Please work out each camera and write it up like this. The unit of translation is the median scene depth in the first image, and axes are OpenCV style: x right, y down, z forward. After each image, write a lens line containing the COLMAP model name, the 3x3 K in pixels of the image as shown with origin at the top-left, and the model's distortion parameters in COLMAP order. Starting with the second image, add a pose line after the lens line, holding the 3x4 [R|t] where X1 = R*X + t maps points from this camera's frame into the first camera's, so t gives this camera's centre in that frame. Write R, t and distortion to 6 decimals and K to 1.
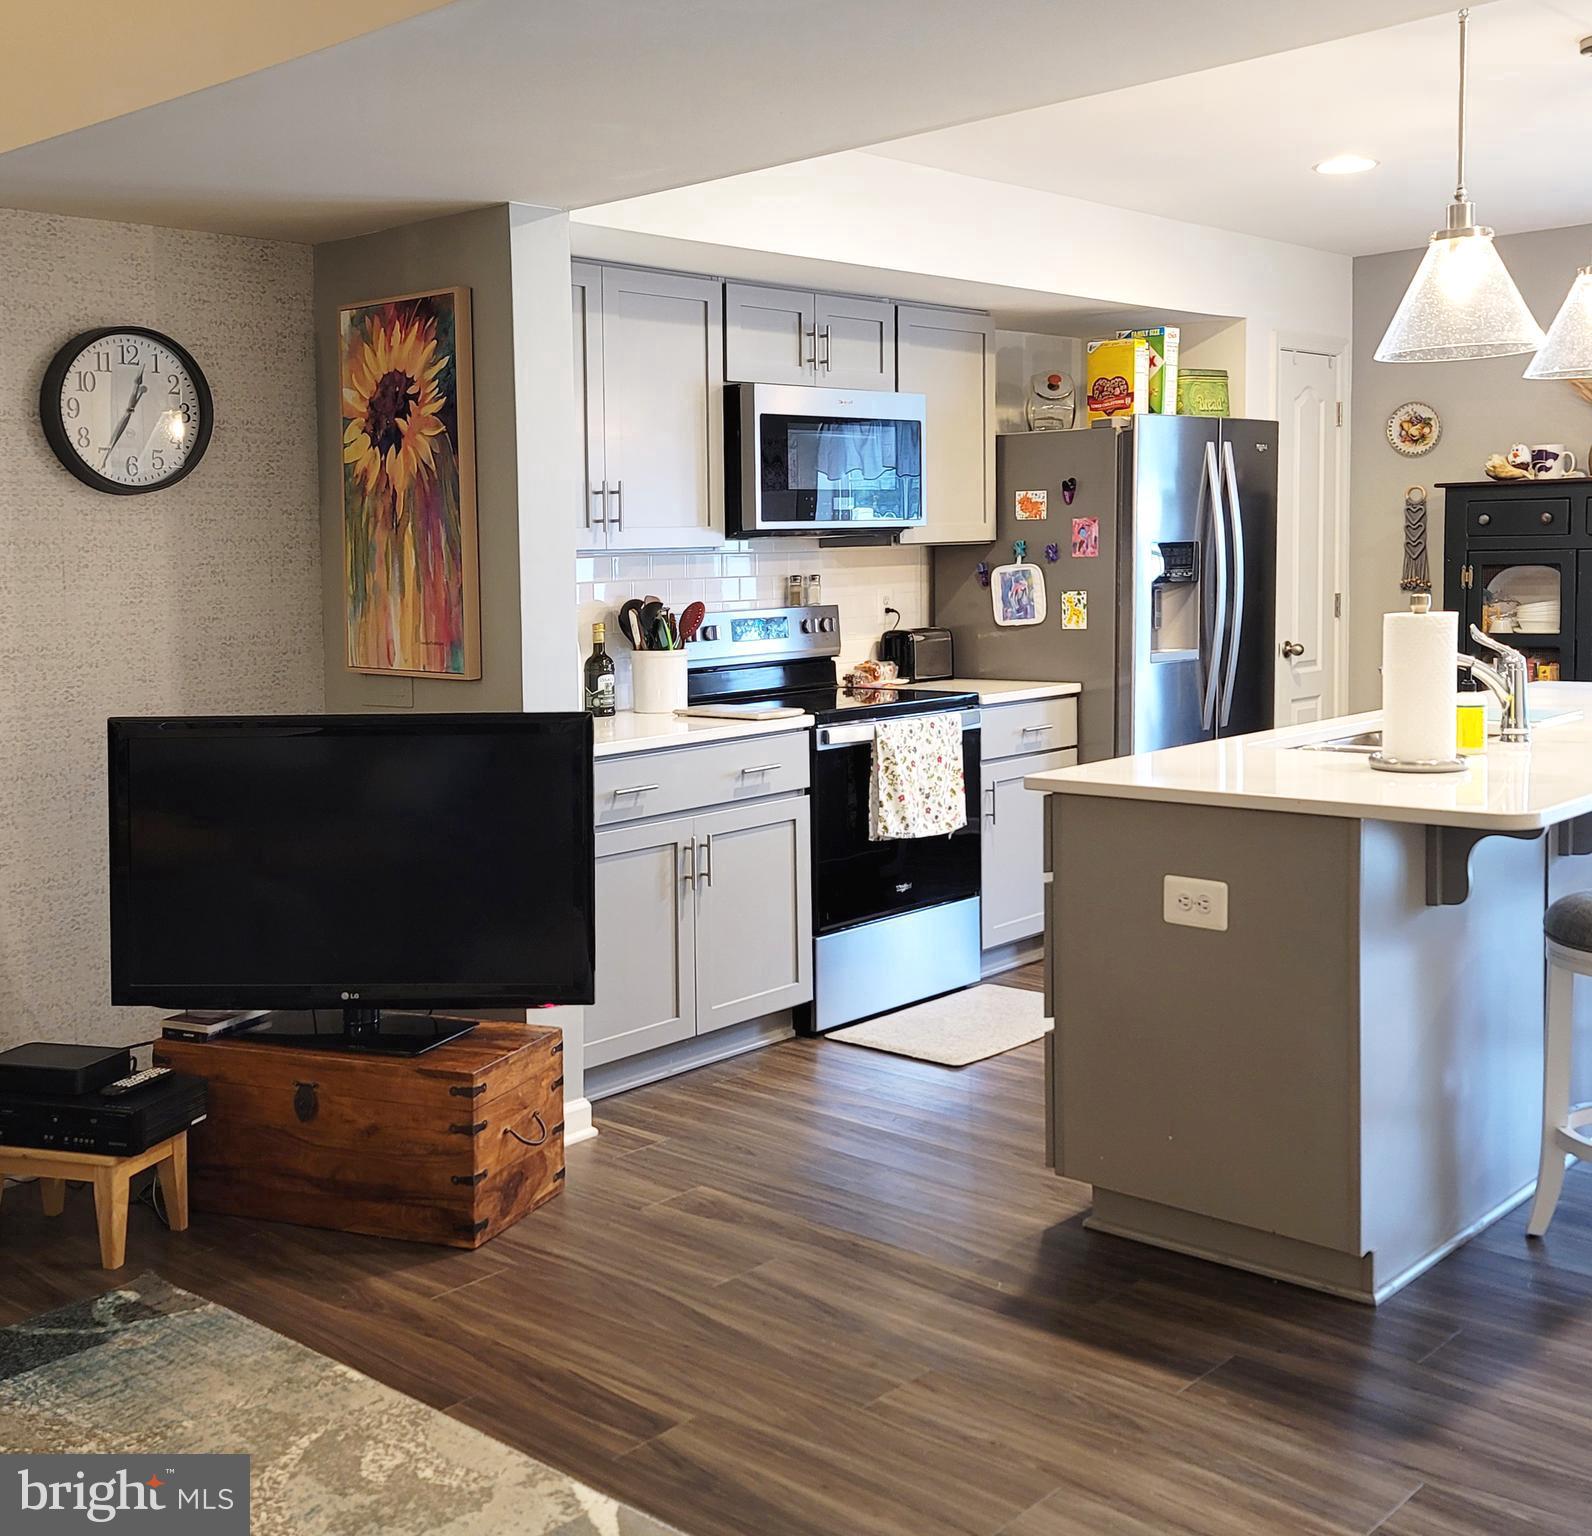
lens RADIAL K [[1848.1, 0, 796.0], [0, 1848.1, 768.0], [0, 0, 1]] dist [0.002682, -0.009897]
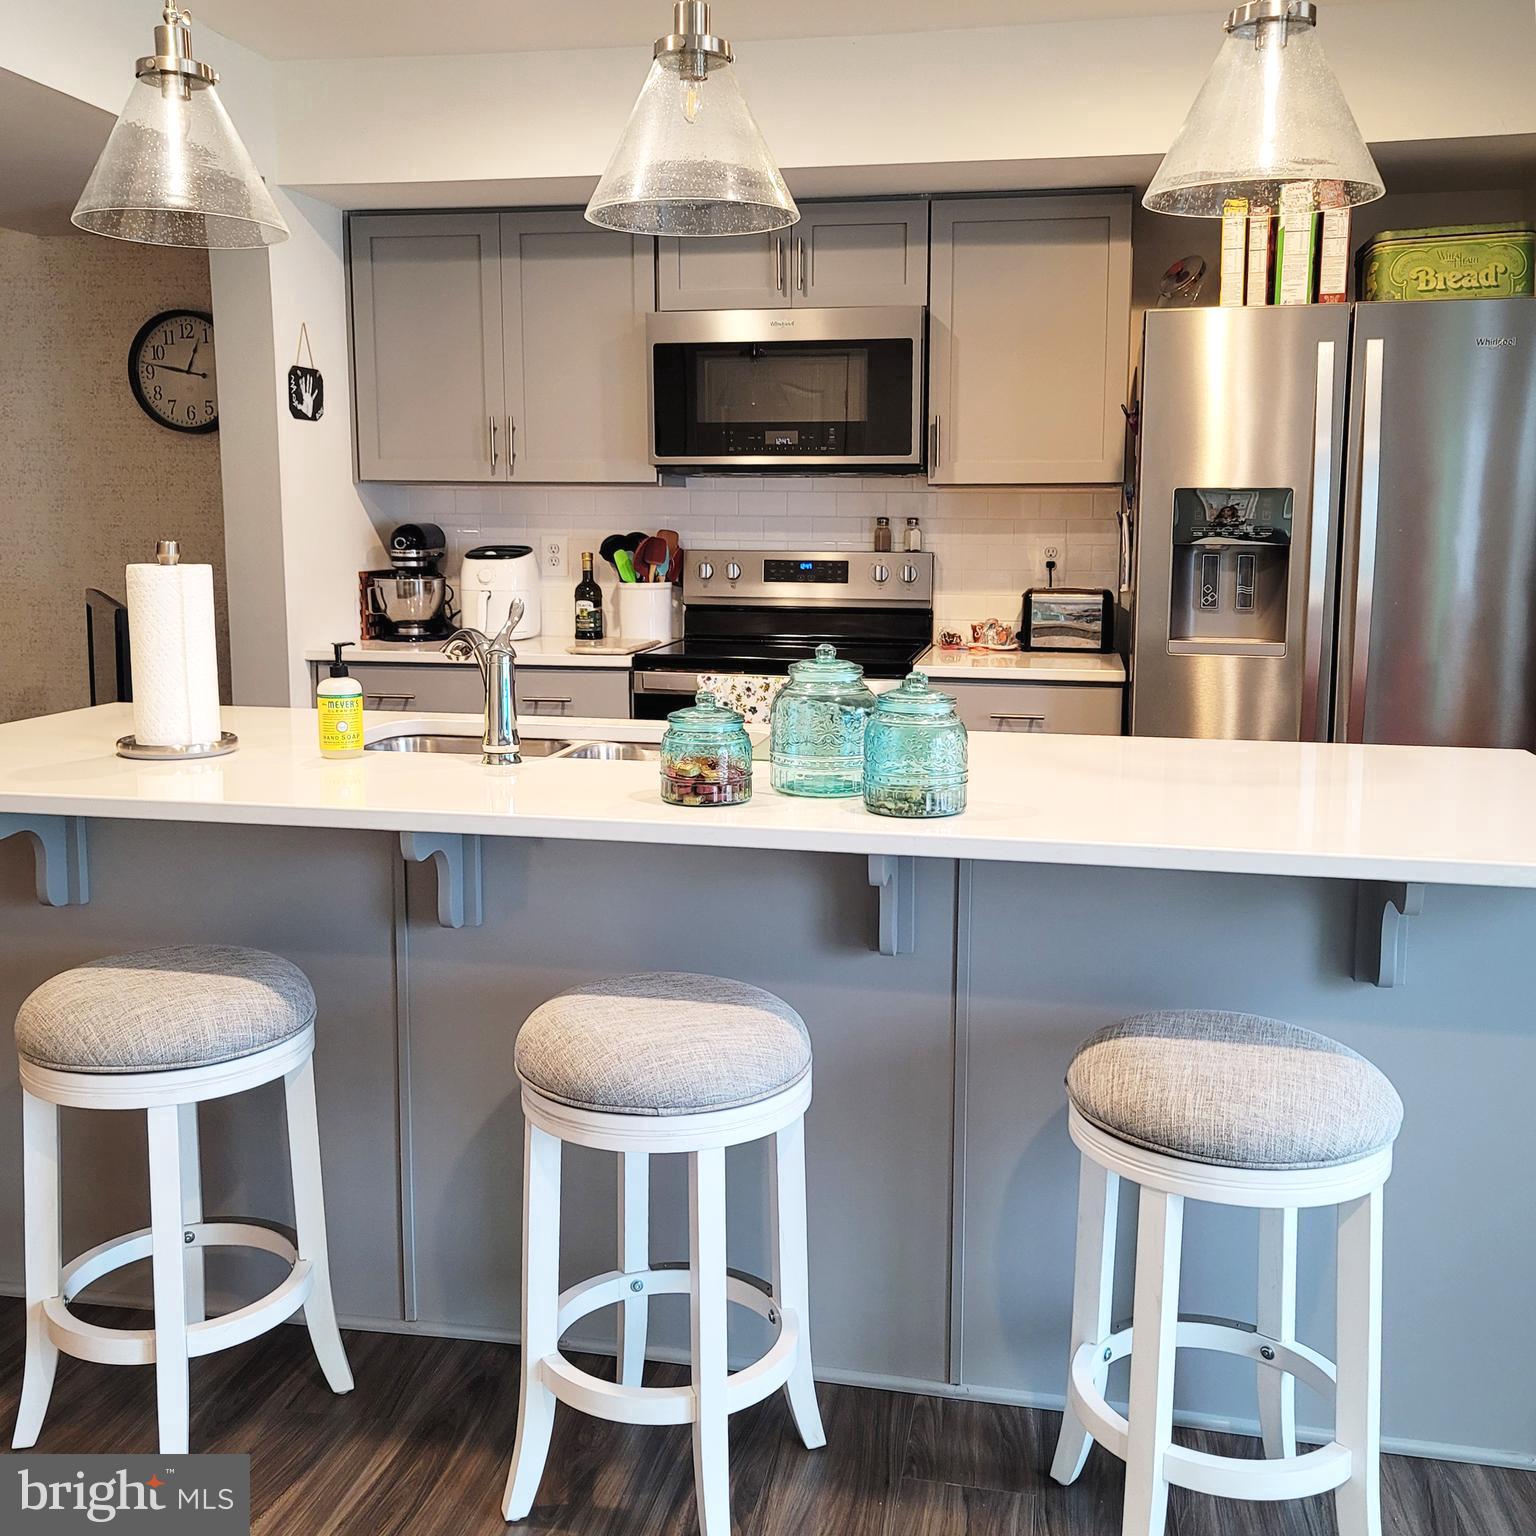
lens RADIAL K [[1542.0, 0, 768.0], [0, 1542.0, 768.0], [0, 0, 1]] dist [0.080398, -0.004011]
pose [[0.534035, 0.162329, -0.829732, 0.879336], [-0.114988, 0.986221, 0.118935, -0.091521], [0.837606, 0.031894, 0.545343, 0.734076]]
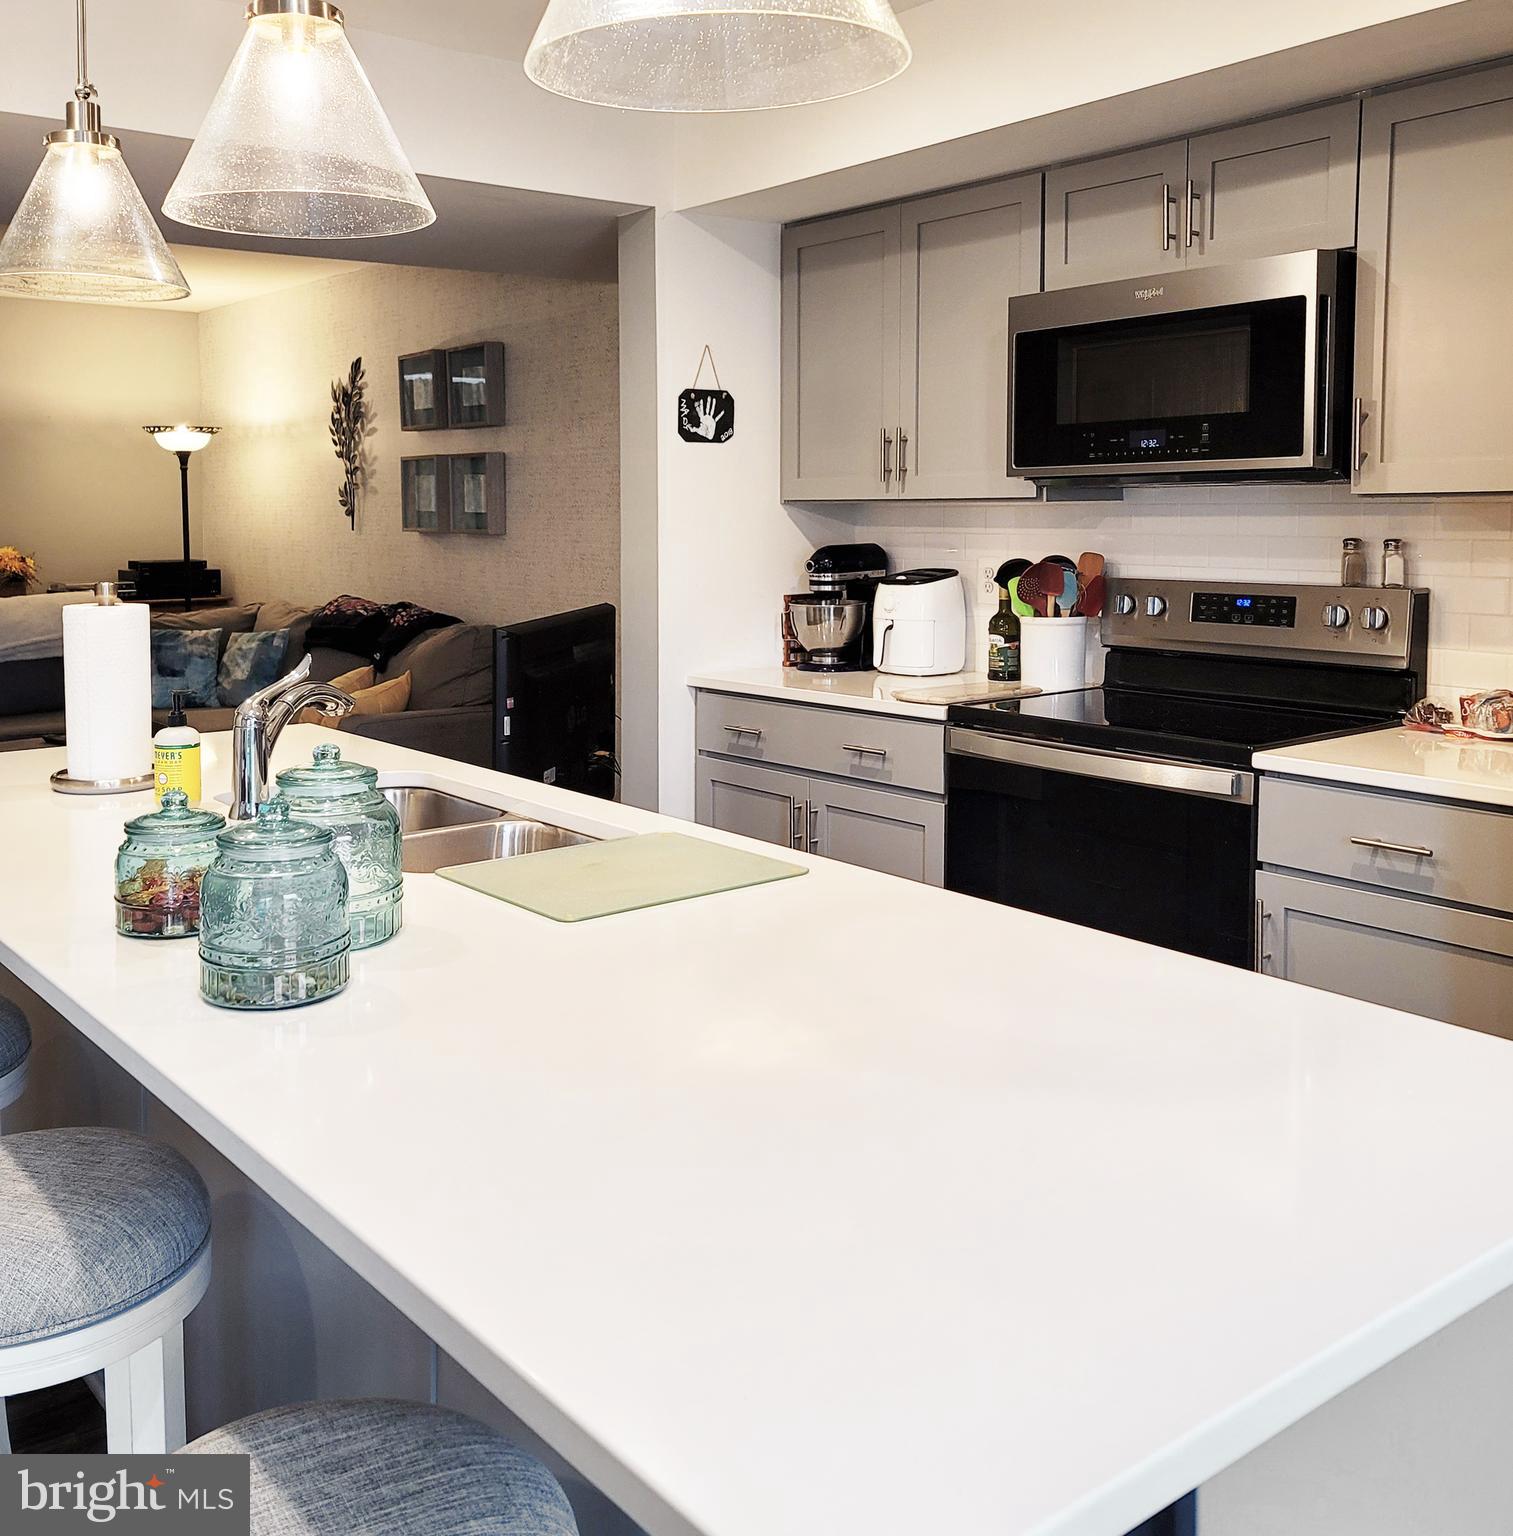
lens RADIAL K [[1553.8, 0, 757.6], [0, 1553.8, 651.0], [0, 0, 1]] dist [0.078618, -0.015605]
pose [[-0.159212, 0.115888, -0.980419, 0.822302], [-0.104194, 0.985568, 0.133417, -0.162747], [0.981731, 0.123395, -0.144839, 1.209932]]
